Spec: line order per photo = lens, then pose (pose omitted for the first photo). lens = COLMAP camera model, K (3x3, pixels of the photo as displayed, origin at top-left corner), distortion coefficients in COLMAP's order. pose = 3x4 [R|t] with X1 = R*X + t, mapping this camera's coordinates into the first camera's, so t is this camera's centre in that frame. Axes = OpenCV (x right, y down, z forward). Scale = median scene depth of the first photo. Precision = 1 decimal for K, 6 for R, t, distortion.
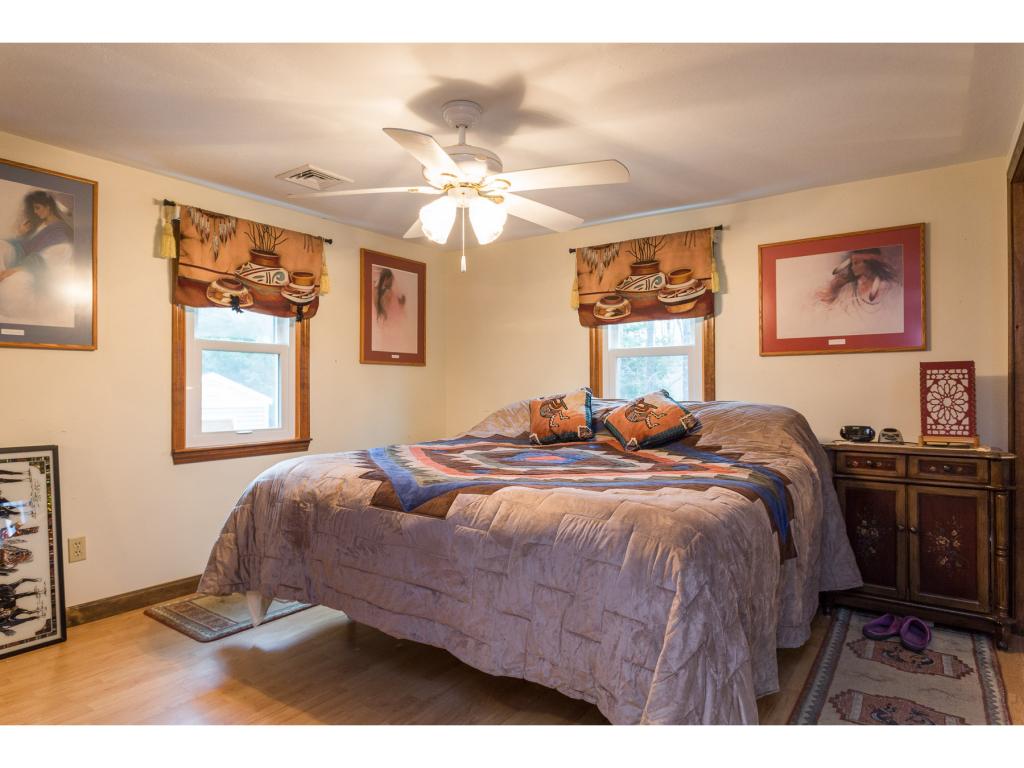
lens RADIAL K [[584.2, 0, 511.3], [0, 584.2, 384.2], [0, 0, 1]] dist [-0.001060, 0.000175]
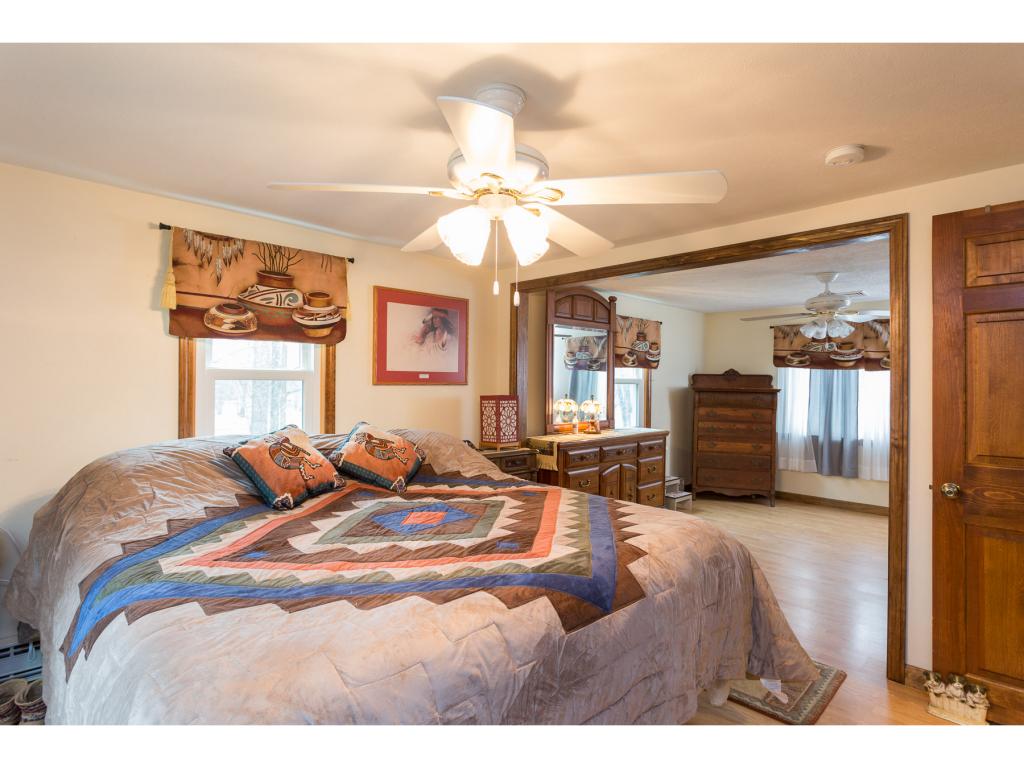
lens RADIAL K [[538.1, 0, 509.8], [0, 538.1, 387.2], [0, 0, 1]] dist [-0.004613, 0.001710]
pose [[0.199105, 0.005866, 0.979961, -0.508713], [-0.007363, 0.999963, -0.004490, -0.040632], [-0.979950, -0.006321, 0.199141, 0.526531]]
